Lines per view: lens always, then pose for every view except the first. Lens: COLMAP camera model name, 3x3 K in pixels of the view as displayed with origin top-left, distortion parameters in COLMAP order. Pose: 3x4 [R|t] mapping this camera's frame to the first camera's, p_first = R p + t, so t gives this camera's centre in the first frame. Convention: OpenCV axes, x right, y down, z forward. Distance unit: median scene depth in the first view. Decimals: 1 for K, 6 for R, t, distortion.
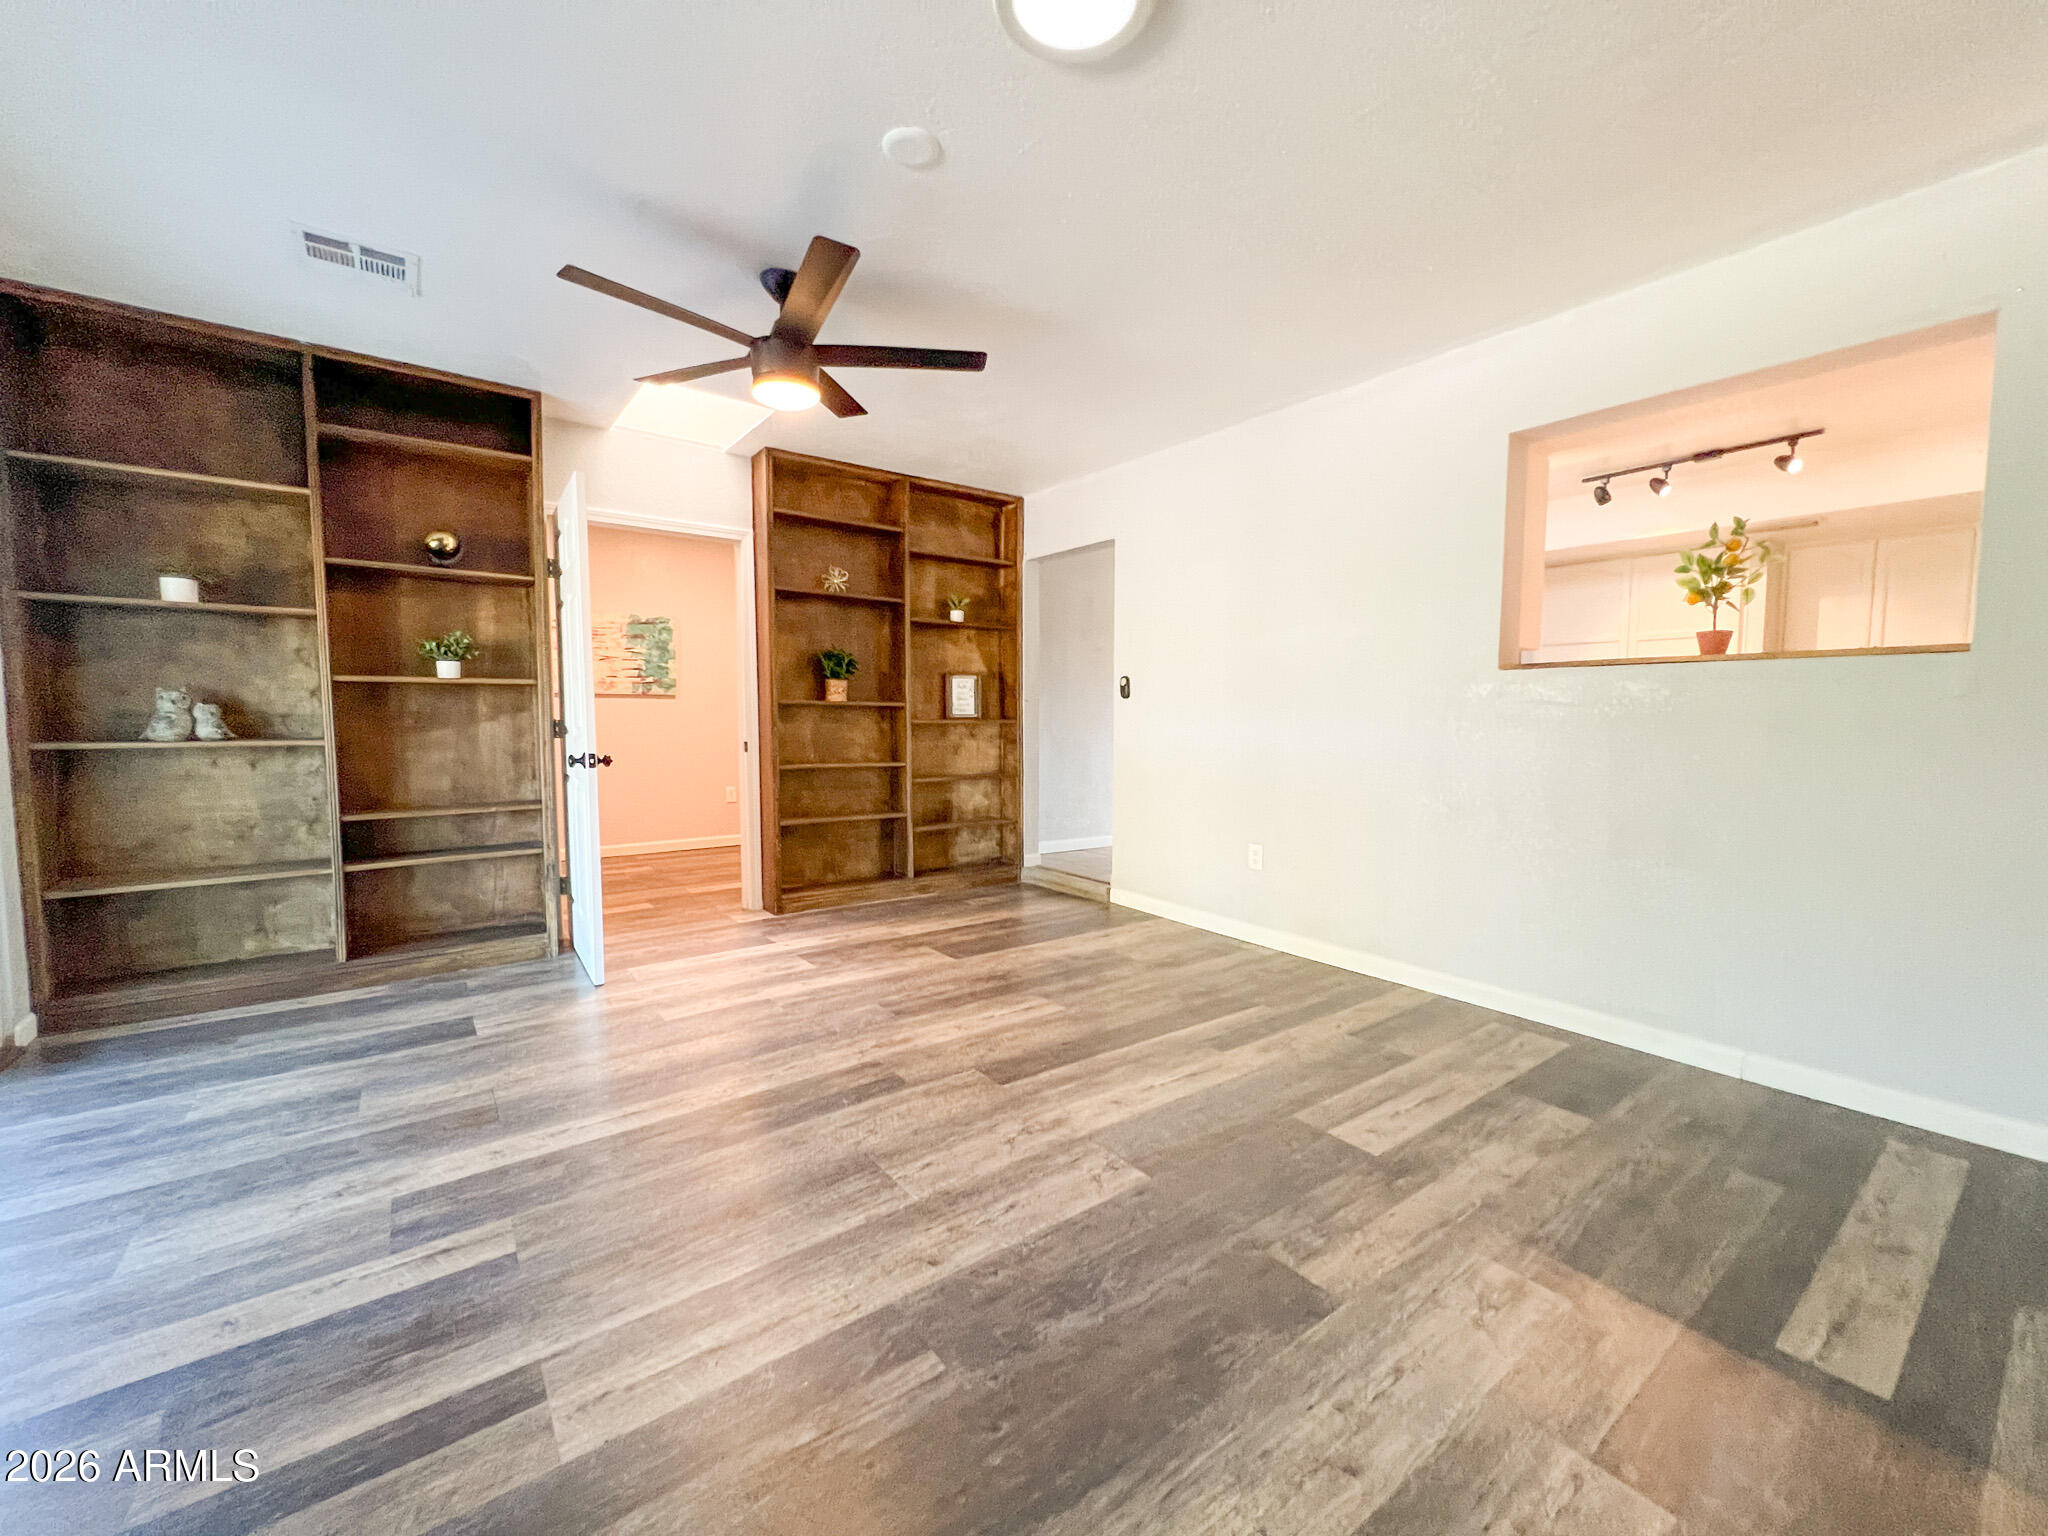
lens RADIAL K [[821.0, 0, 1024.0], [0, 821.0, 768.0], [0, 0, 1]] dist [-0.000781, -0.000073]
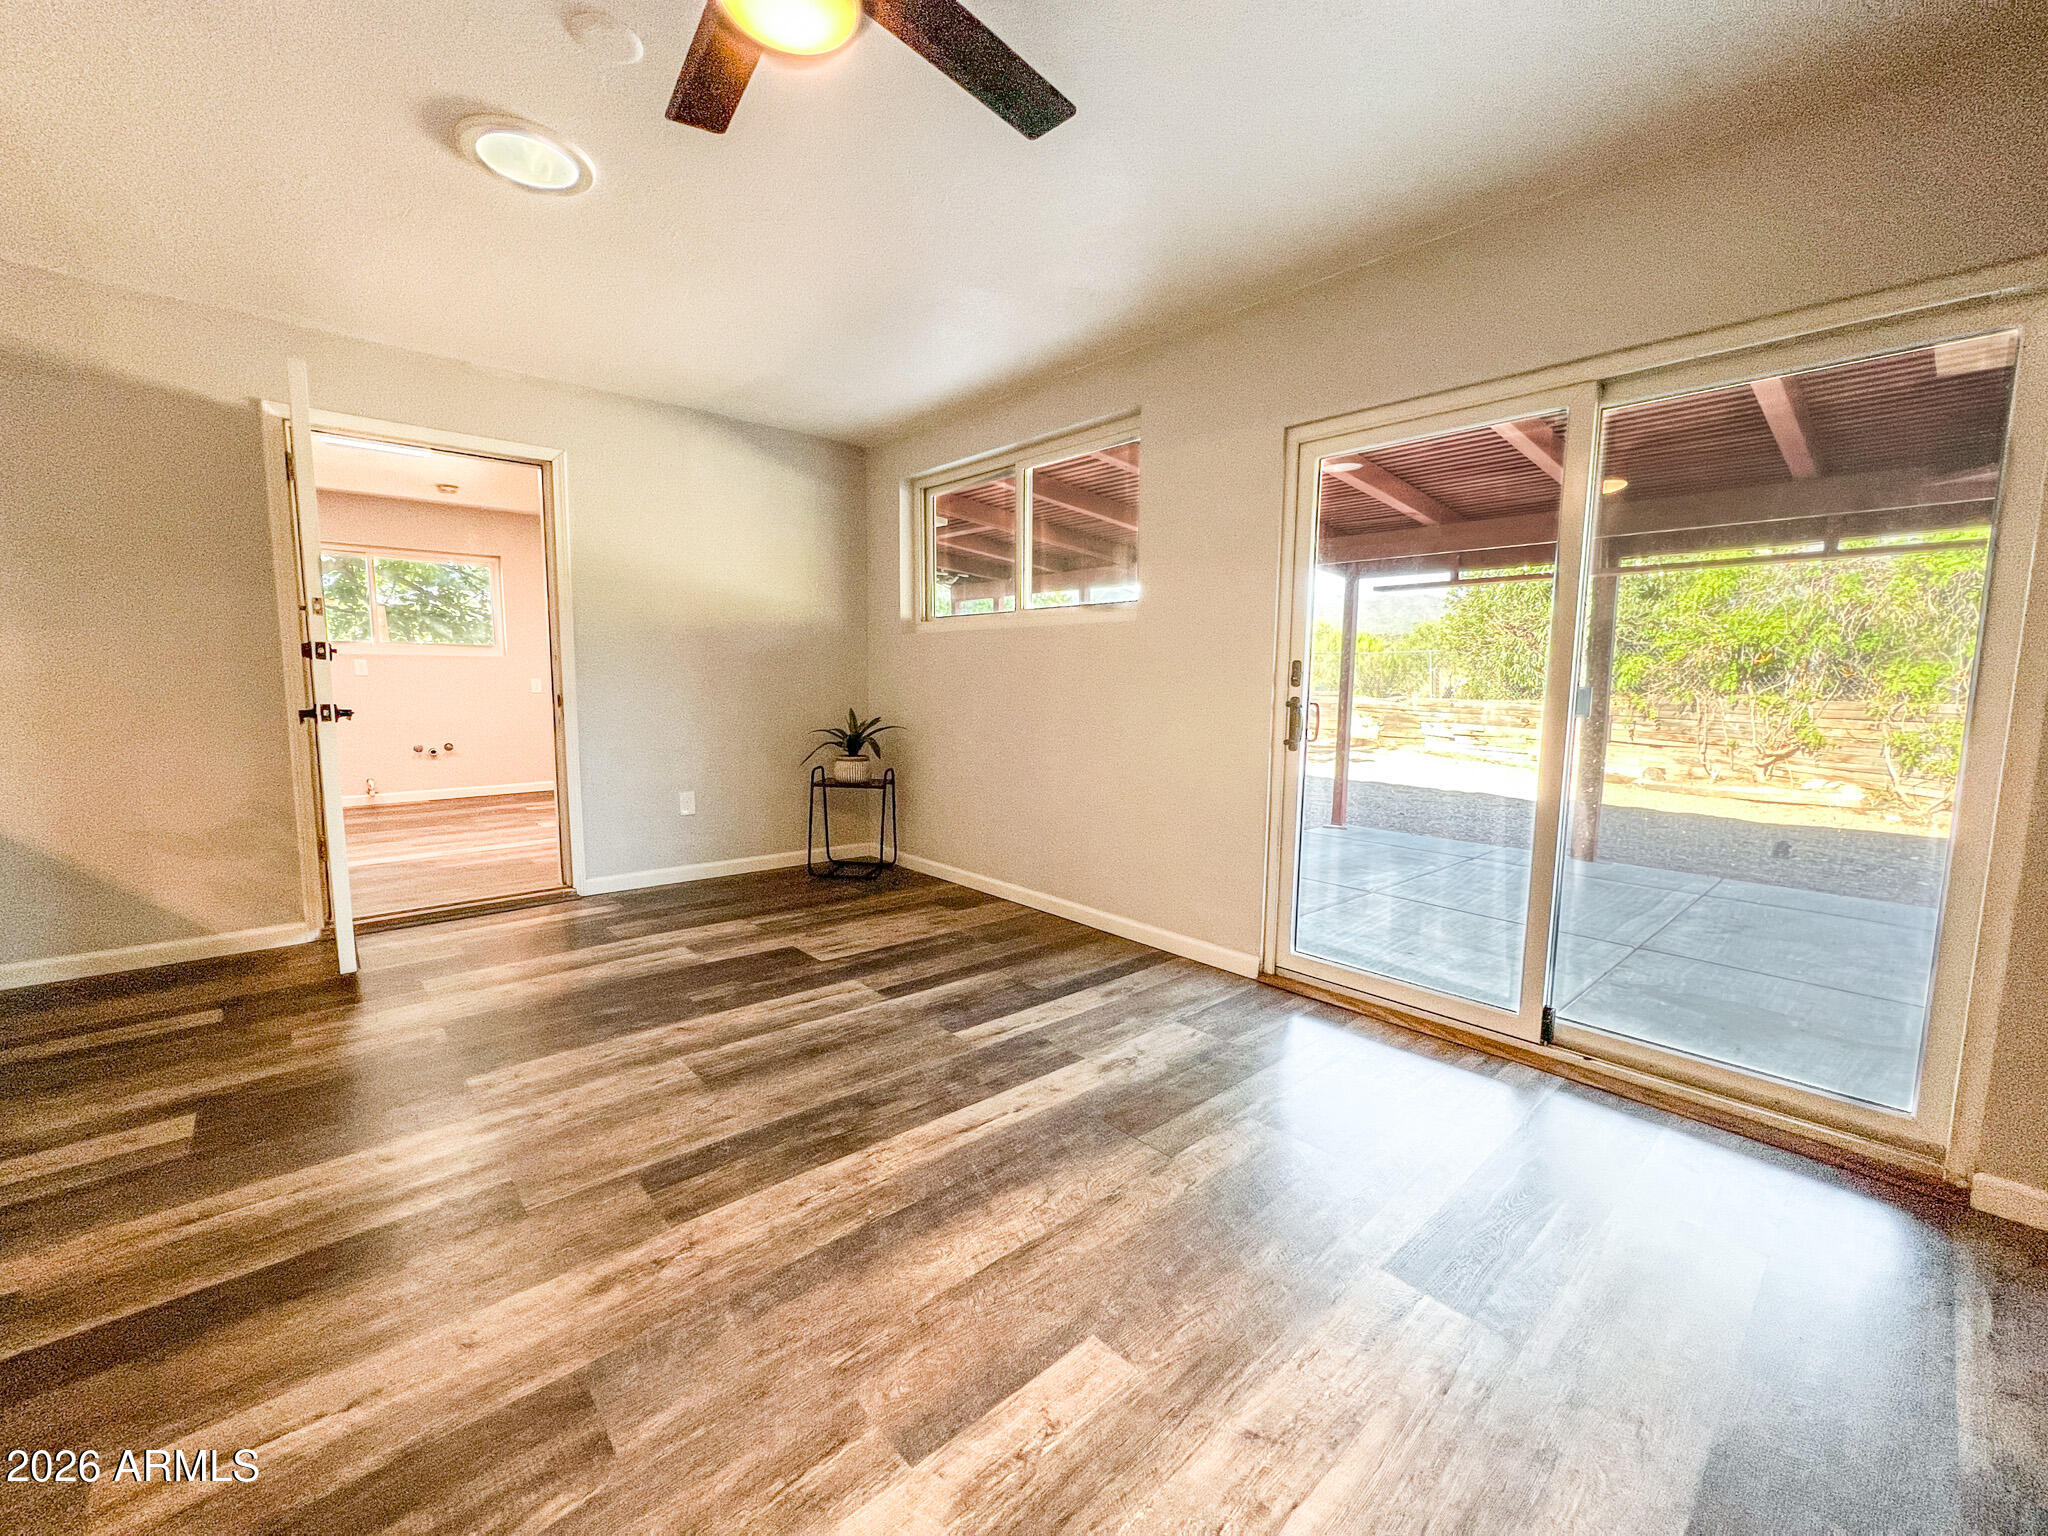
lens RADIAL K [[823.9, 0, 1029.6], [0, 823.9, 772.9], [0, 0, 1]] dist [-0.001422, -0.000105]
pose [[-0.995276, -0.006952, -0.096842, -0.519494], [-0.024119, 0.983869, 0.177255, -0.156370], [0.094047, 0.178753, -0.979389, 2.098159]]
